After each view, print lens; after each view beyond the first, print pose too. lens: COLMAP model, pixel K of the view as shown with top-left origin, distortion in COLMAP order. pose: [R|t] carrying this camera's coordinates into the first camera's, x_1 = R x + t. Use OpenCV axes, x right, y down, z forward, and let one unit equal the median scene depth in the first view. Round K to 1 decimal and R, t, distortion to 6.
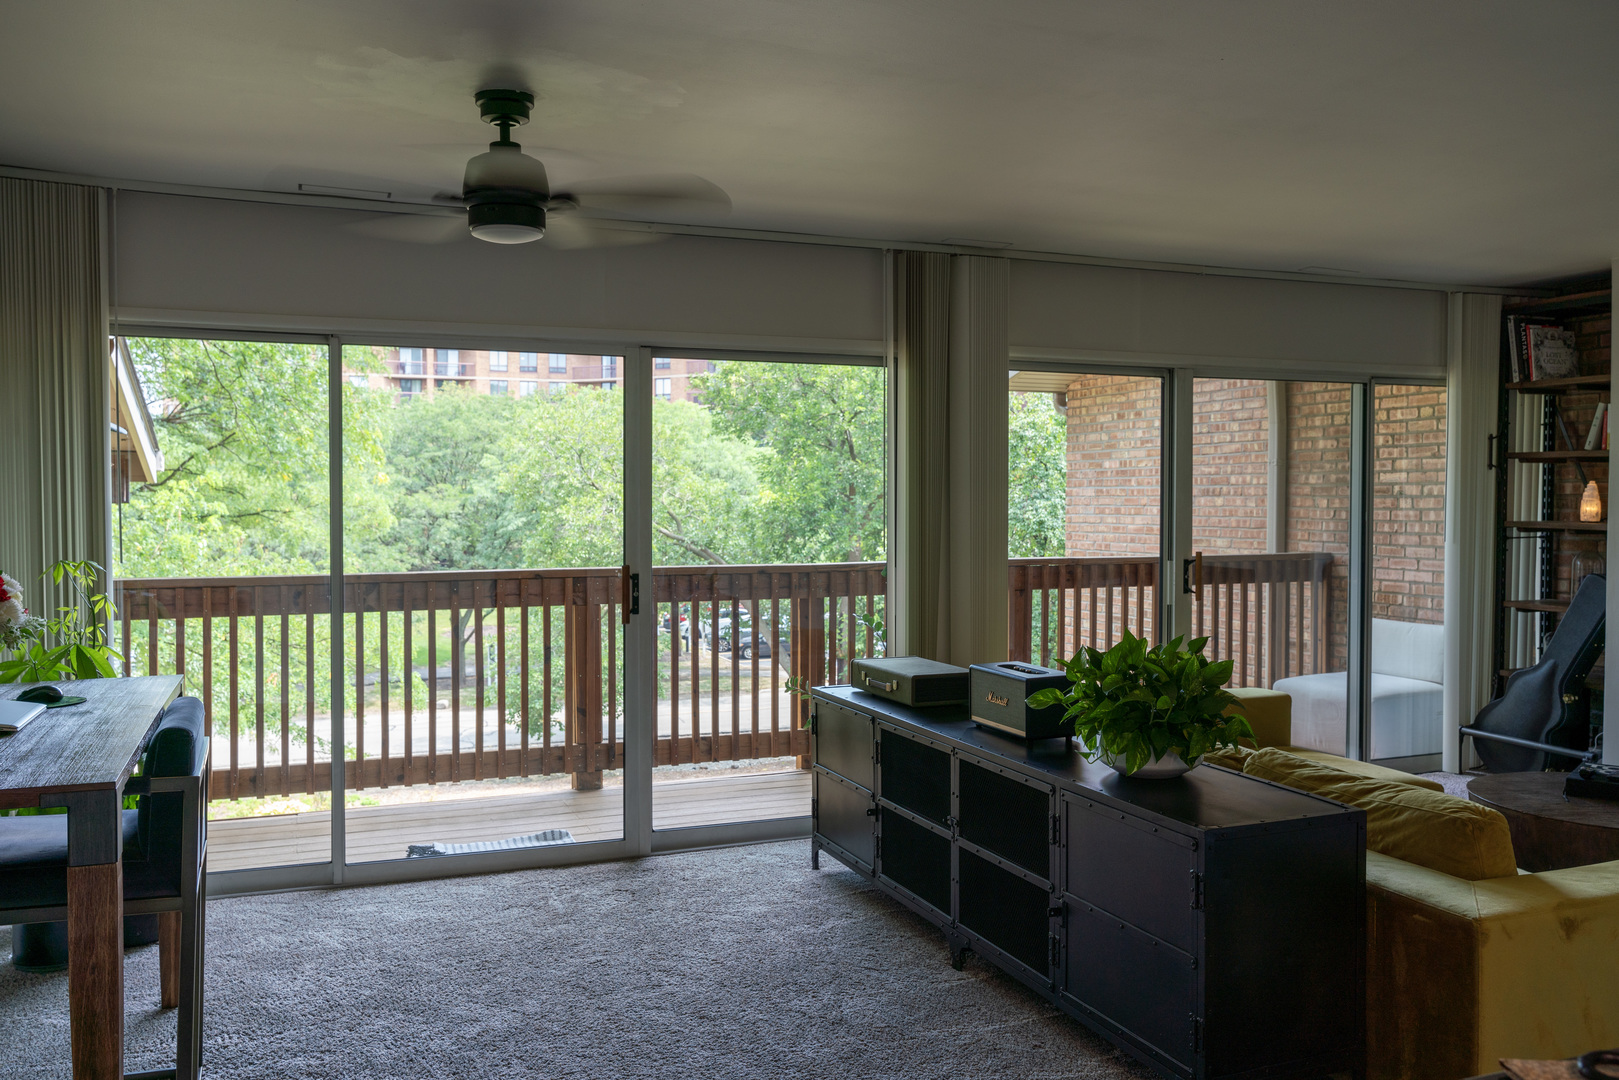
lens RADIAL K [[1322.0, 0, 809.5], [0, 1322.0, 540.0], [0, 0, 1]] dist [-0.006361, 0.012382]
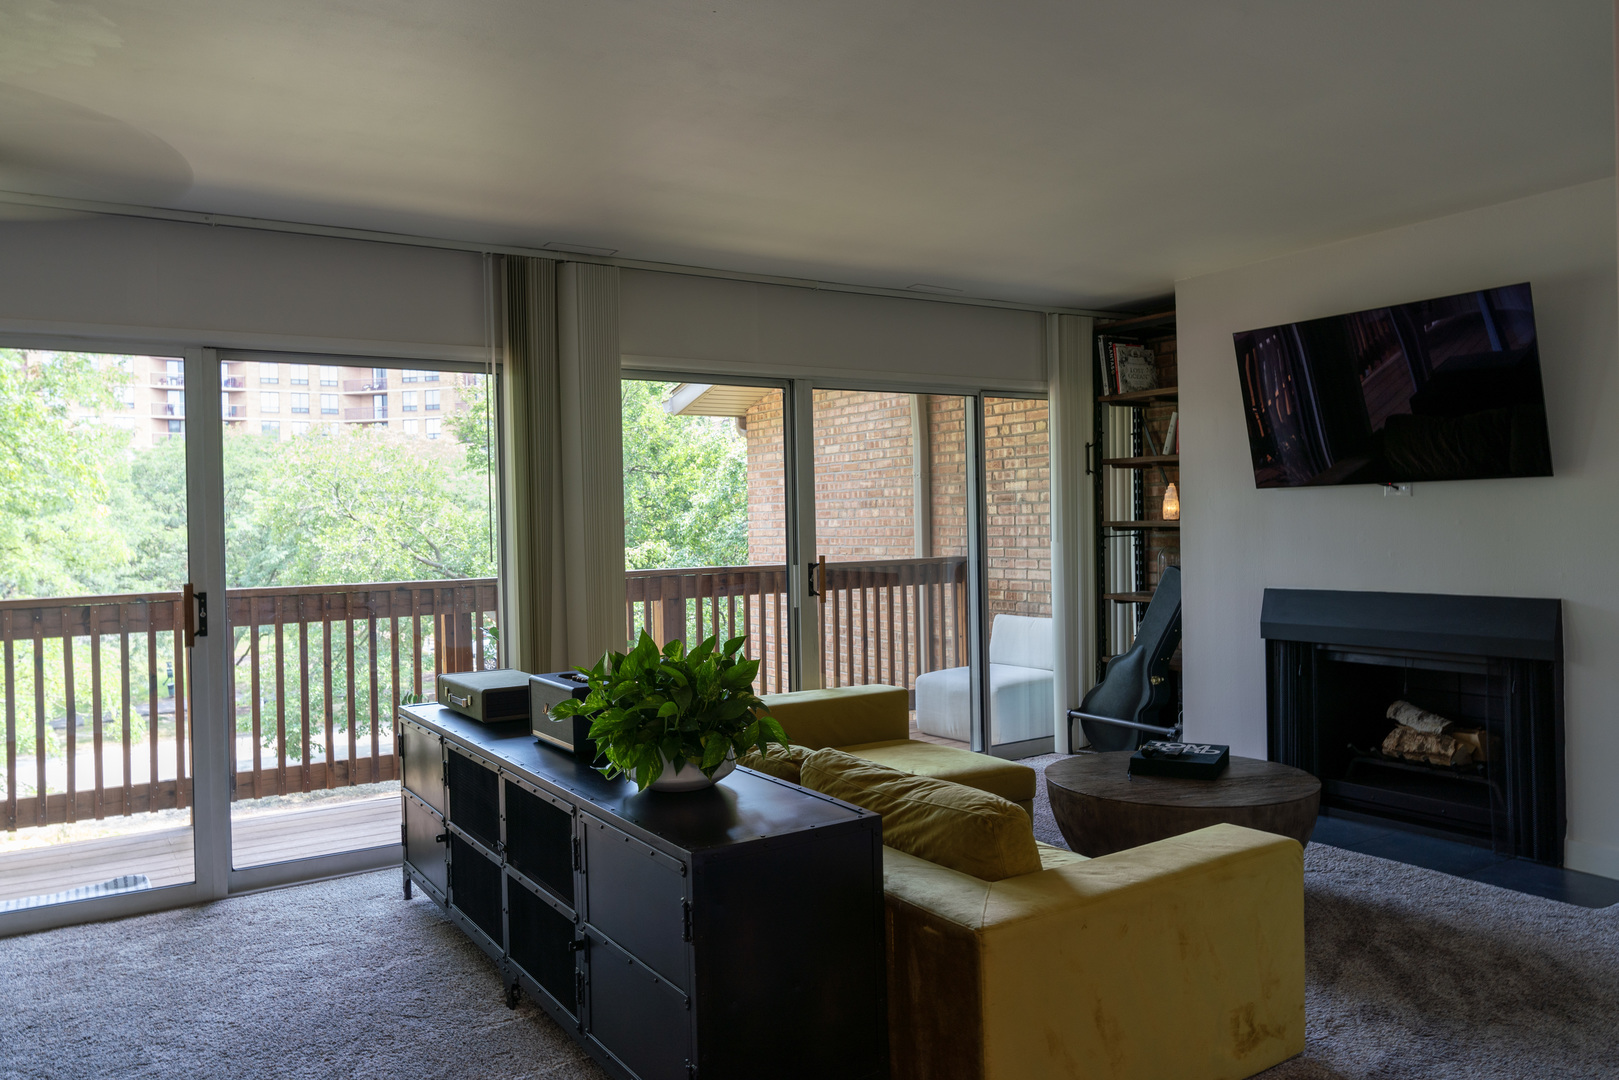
lens RADIAL K [[1167.8, 0, 814.1], [0, 1167.8, 536.0], [0, 0, 1]] dist [-0.002070, 0.001480]
pose [[0.980880, -0.022438, 0.193317, 0.120503], [0.026770, 0.999445, -0.019827, 0.012658], [-0.192765, 0.024623, 0.980936, 0.107587]]
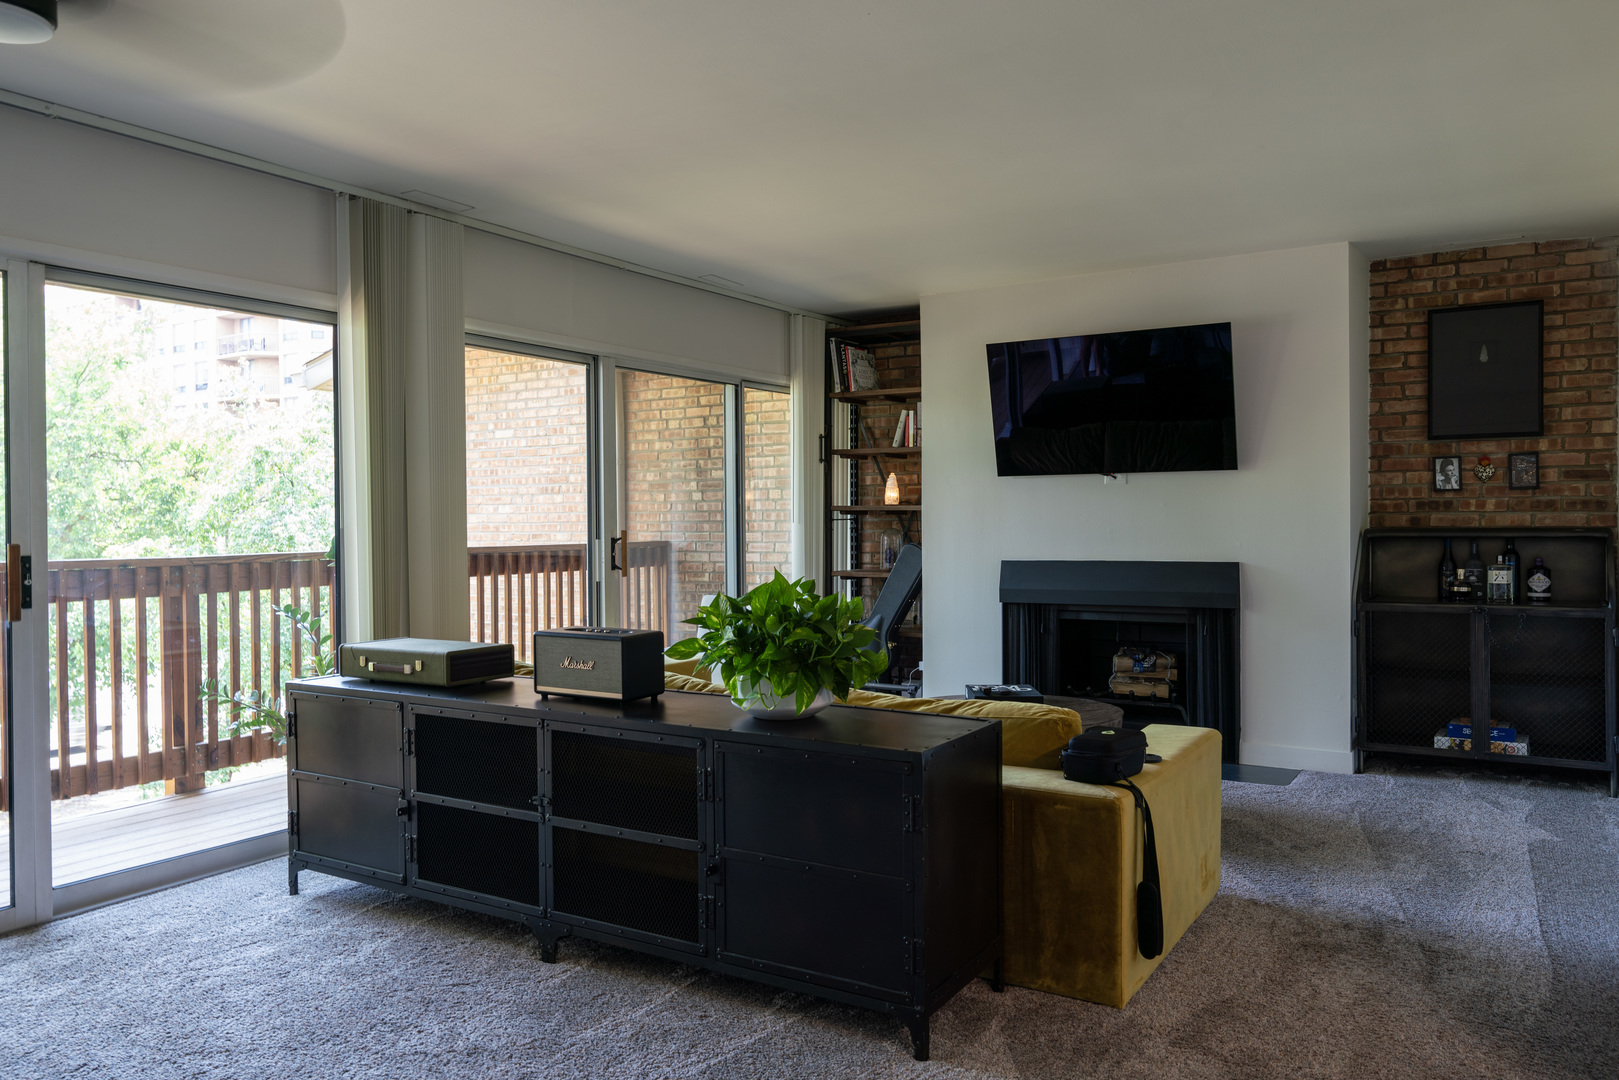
lens RADIAL K [[1167.8, 0, 814.1], [0, 1167.8, 536.0], [0, 0, 1]] dist [-0.002070, 0.001480]
pose [[0.802072, -0.013828, 0.597067, -0.155955], [0.027020, 0.999548, -0.013148, 0.032526], [-0.596616, 0.026679, 0.802083, 0.167639]]
